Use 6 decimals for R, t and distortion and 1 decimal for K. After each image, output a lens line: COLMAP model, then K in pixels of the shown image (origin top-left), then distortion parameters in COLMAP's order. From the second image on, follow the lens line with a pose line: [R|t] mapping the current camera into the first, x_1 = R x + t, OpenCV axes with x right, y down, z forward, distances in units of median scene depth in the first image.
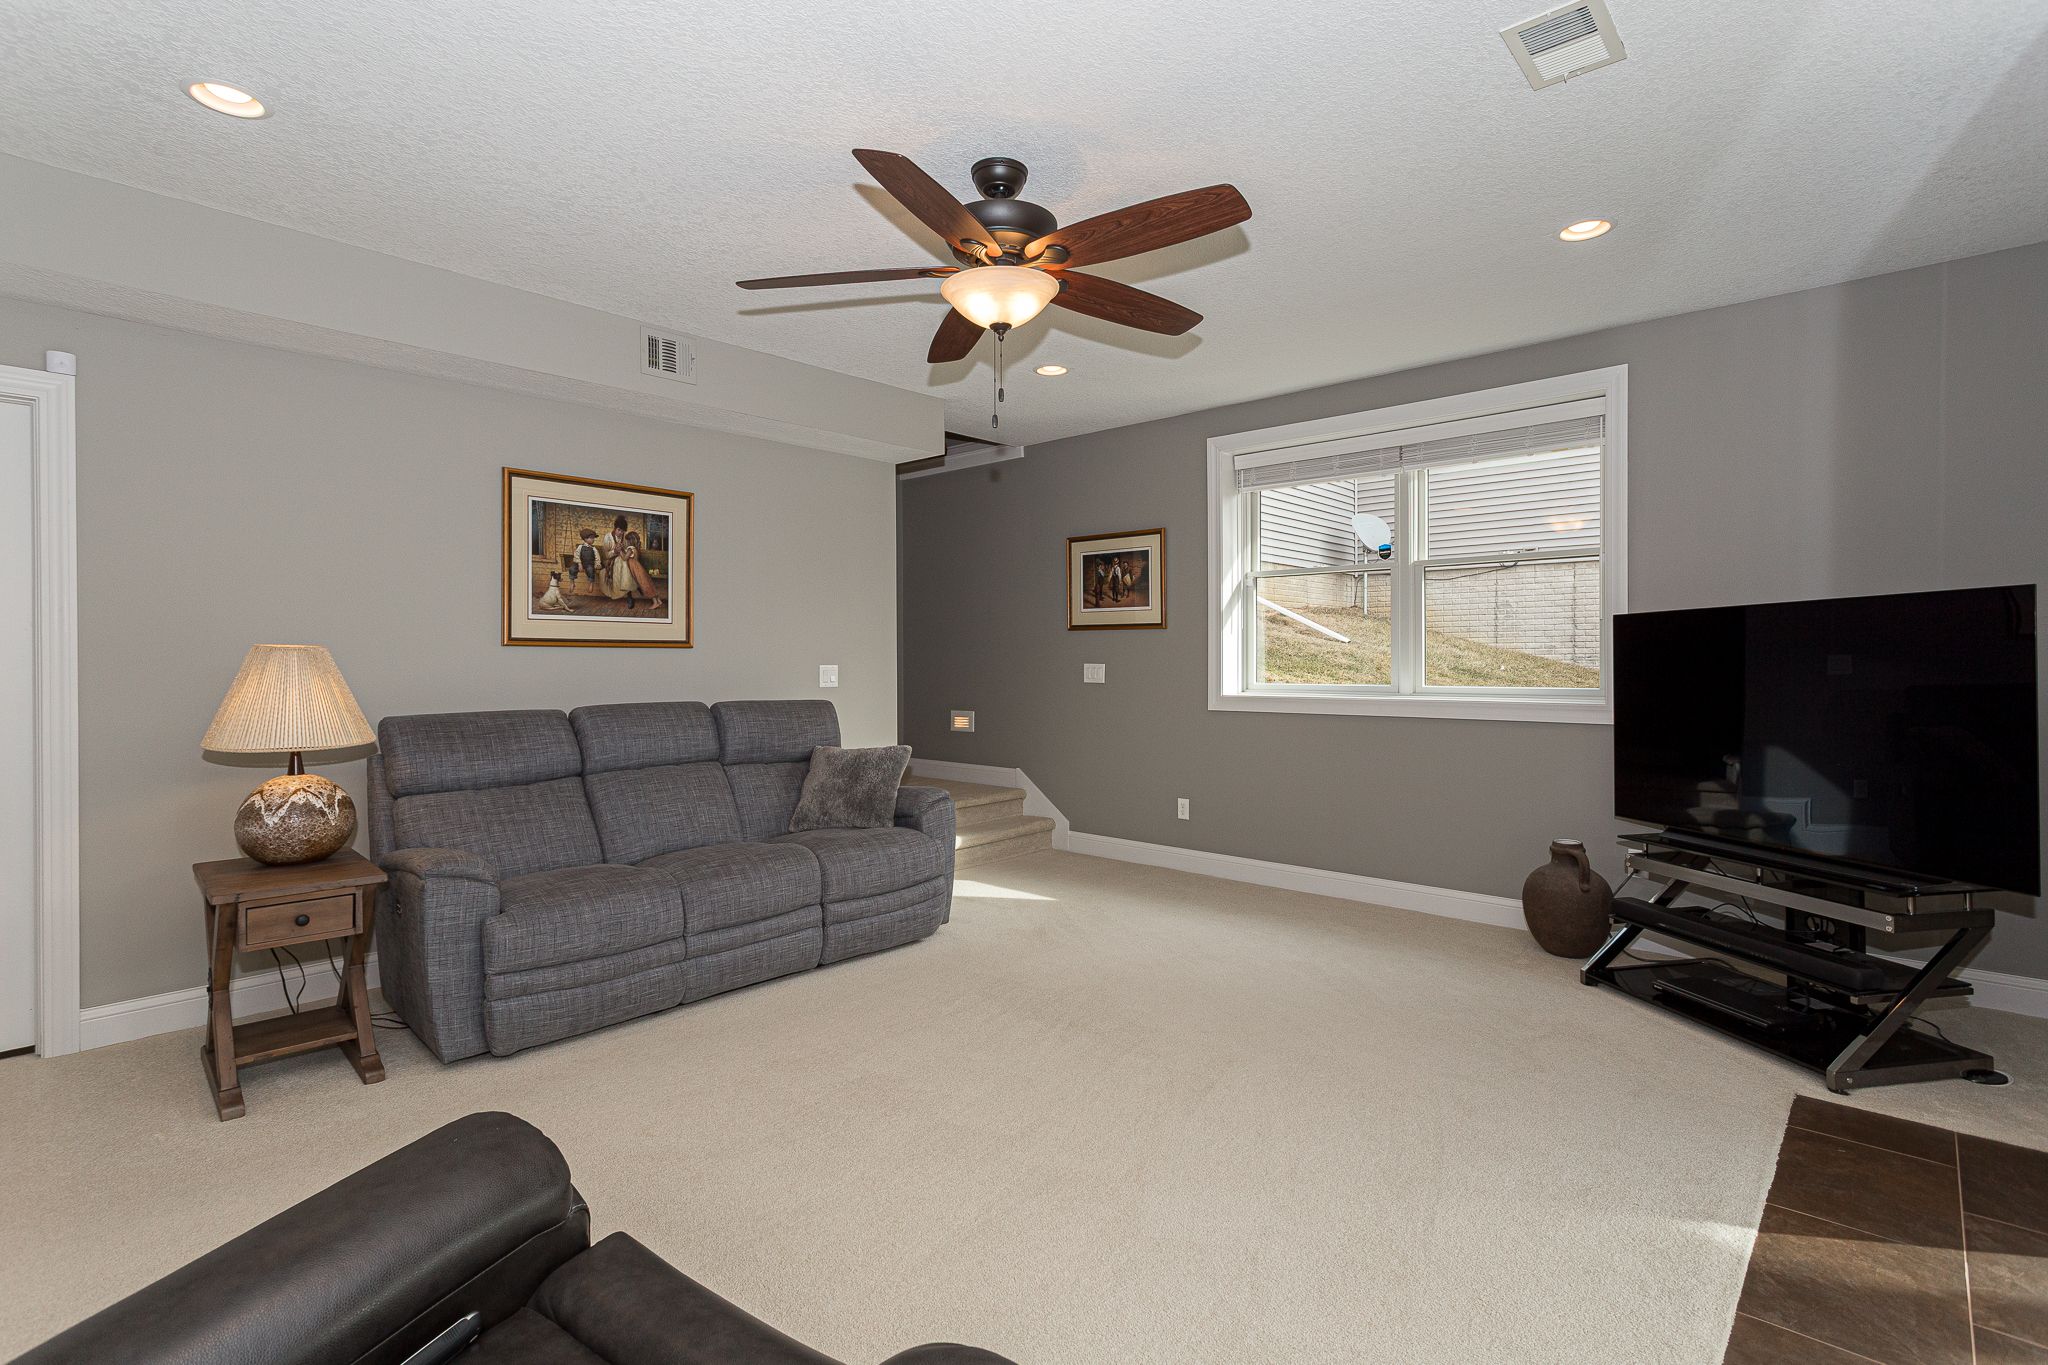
lens RADIAL K [[958.1, 0, 1023.4], [0, 958.1, 673.6], [0, 0, 1]] dist [-0.000268, 0.002320]
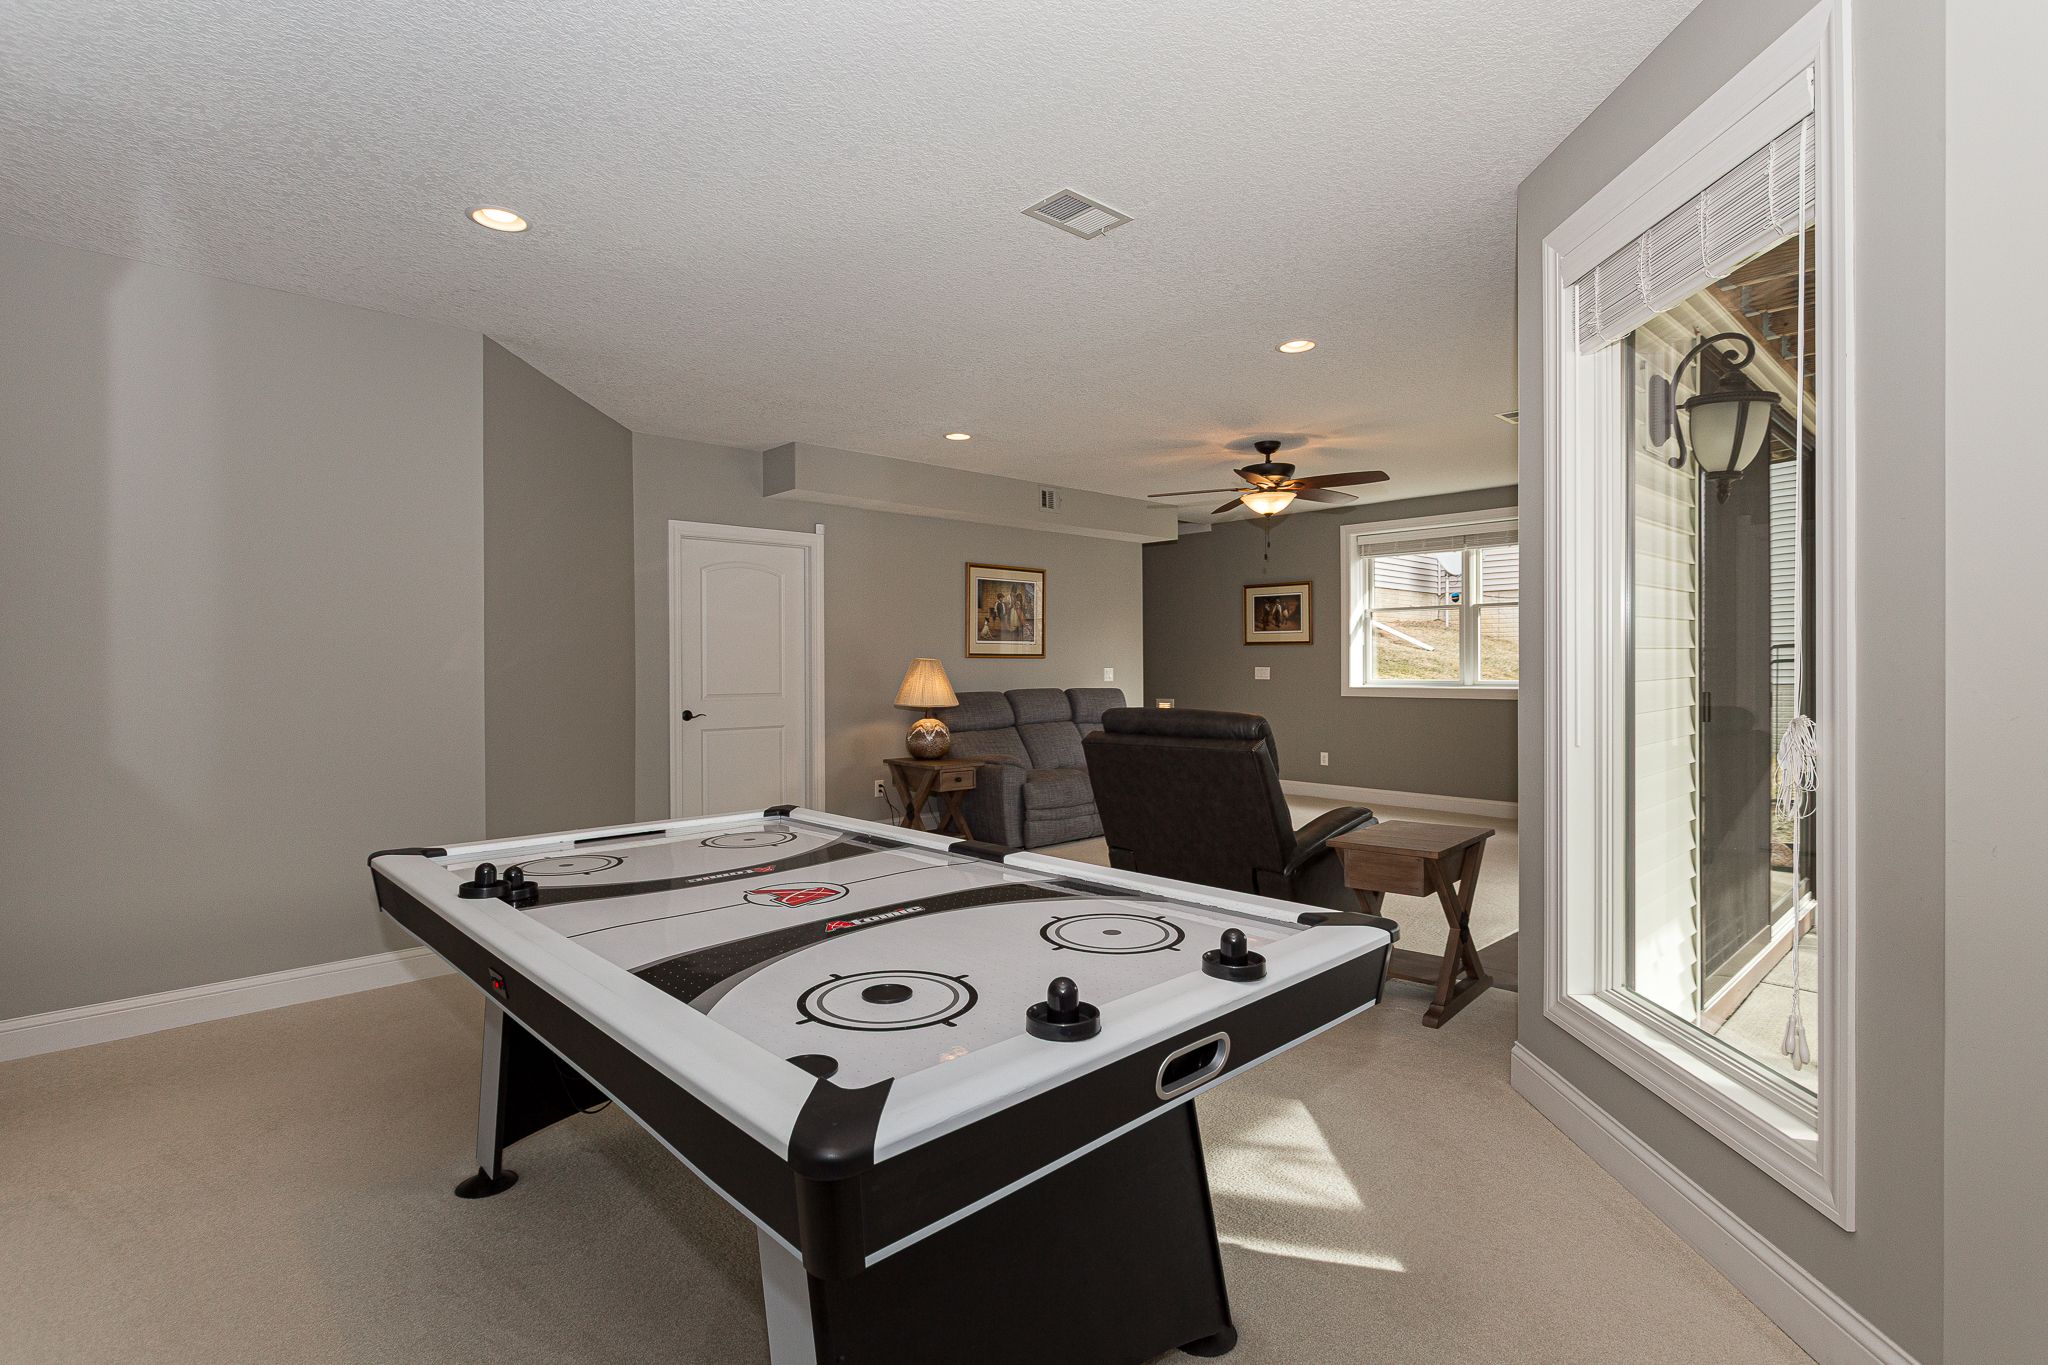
lens RADIAL K [[978.9, 0, 1013.4], [0, 978.9, 663.9], [0, 0, 1]] dist [-0.010446, 0.000233]
pose [[0.996797, -0.003619, -0.079896, -0.275745], [0.002303, 0.999860, -0.016562, 0.013248], [0.079945, 0.016325, 0.996666, -0.828400]]
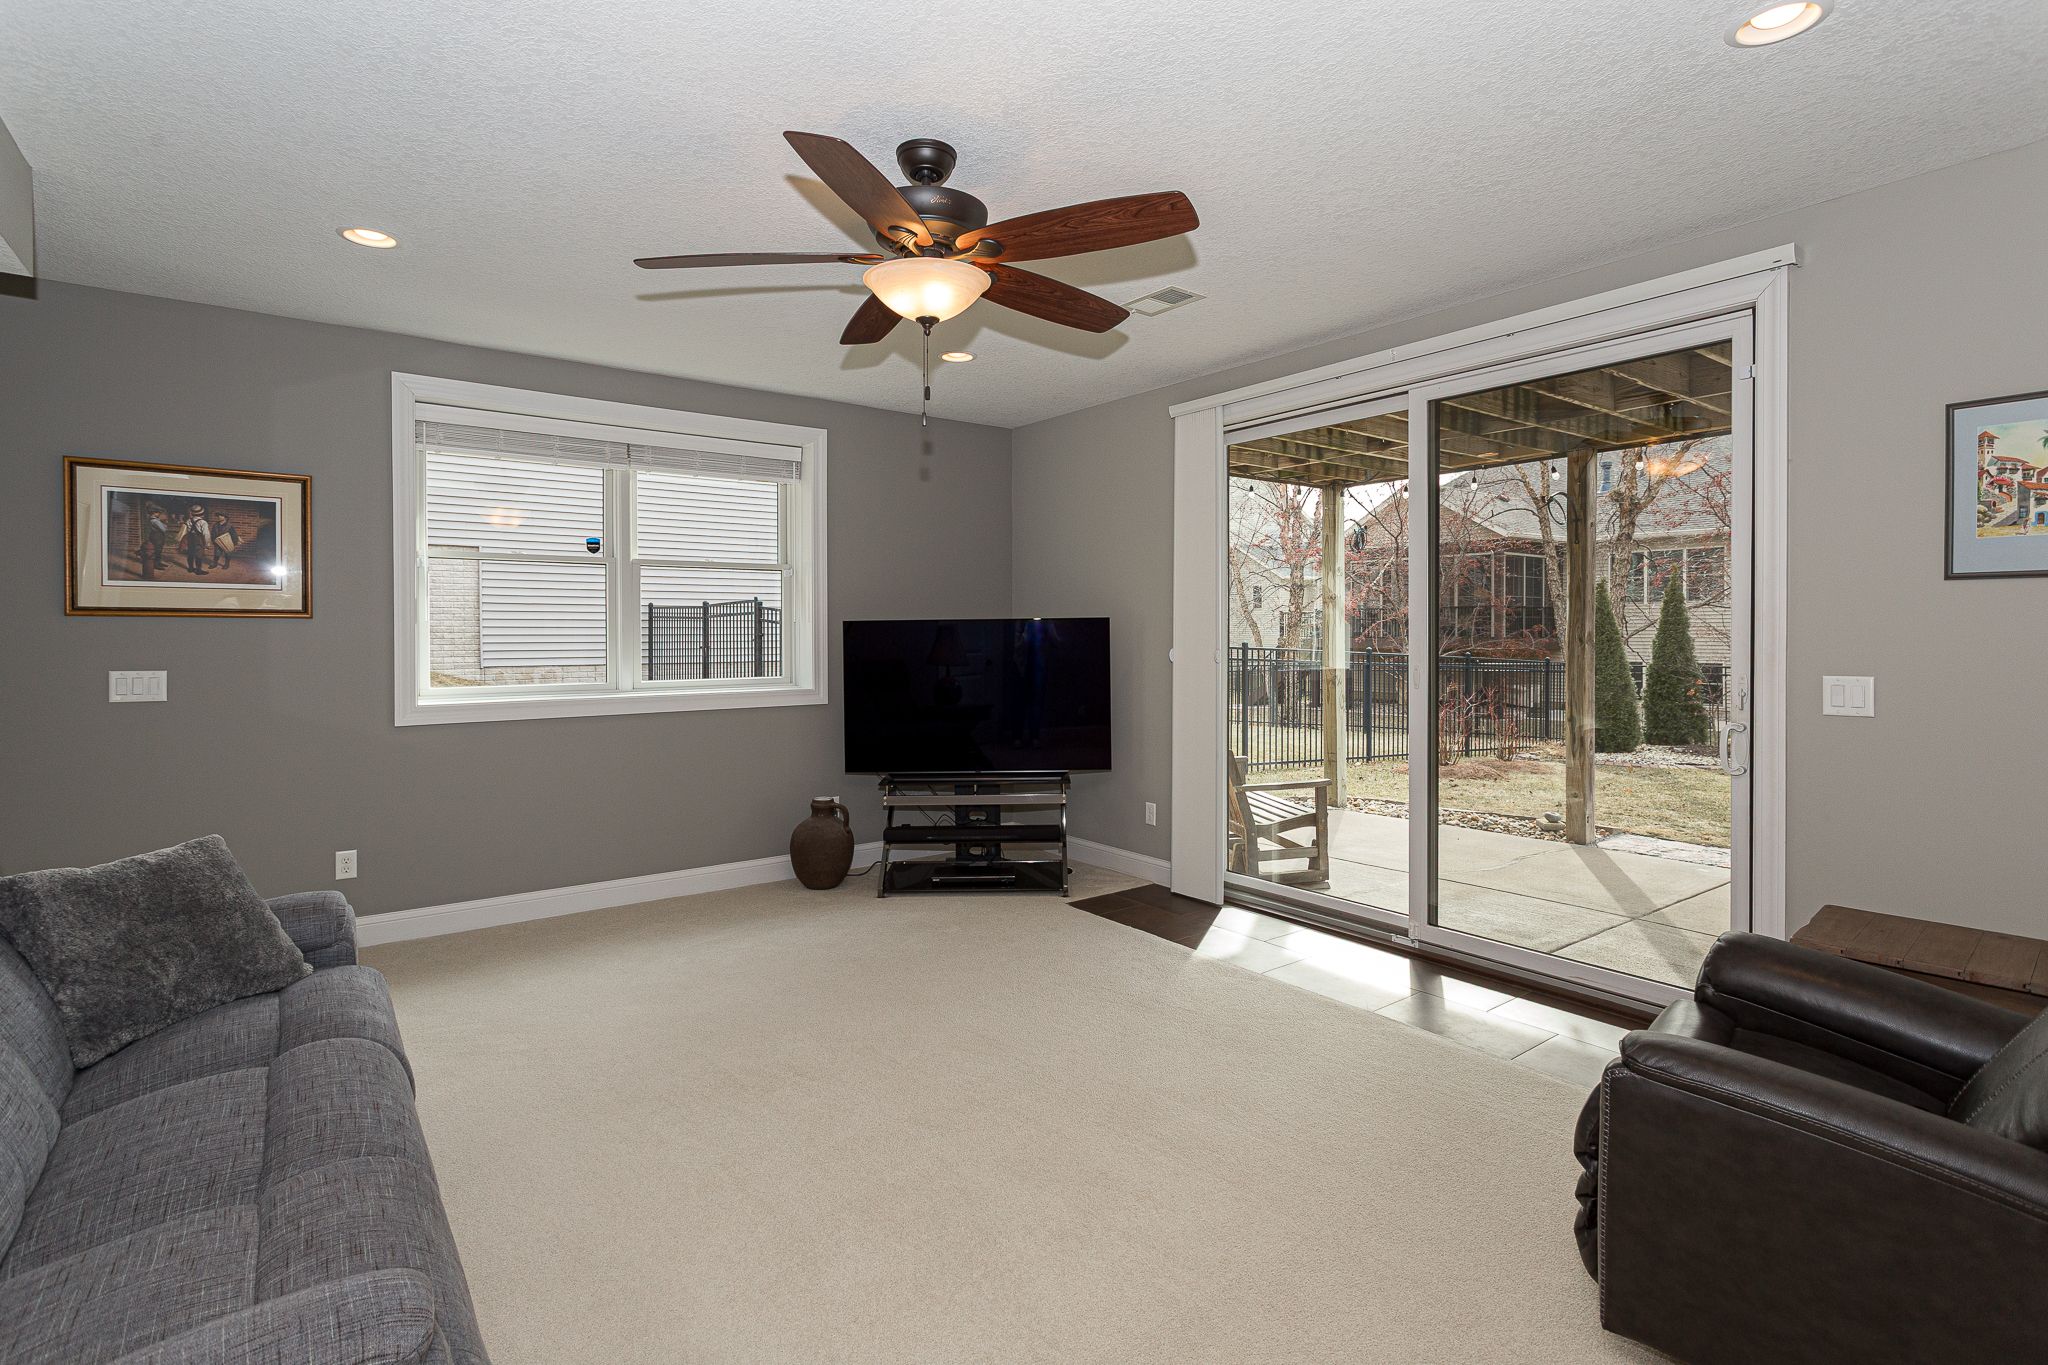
lens RADIAL K [[978.9, 0, 1015.7], [0, 978.9, 665.7], [0, 0, 1]] dist [-0.010446, 0.000233]
pose [[0.192781, -0.028971, 0.980814, -0.594556], [0.018283, 0.999497, 0.025930, -0.026989], [-0.981071, 0.012933, 0.193214, 0.451585]]
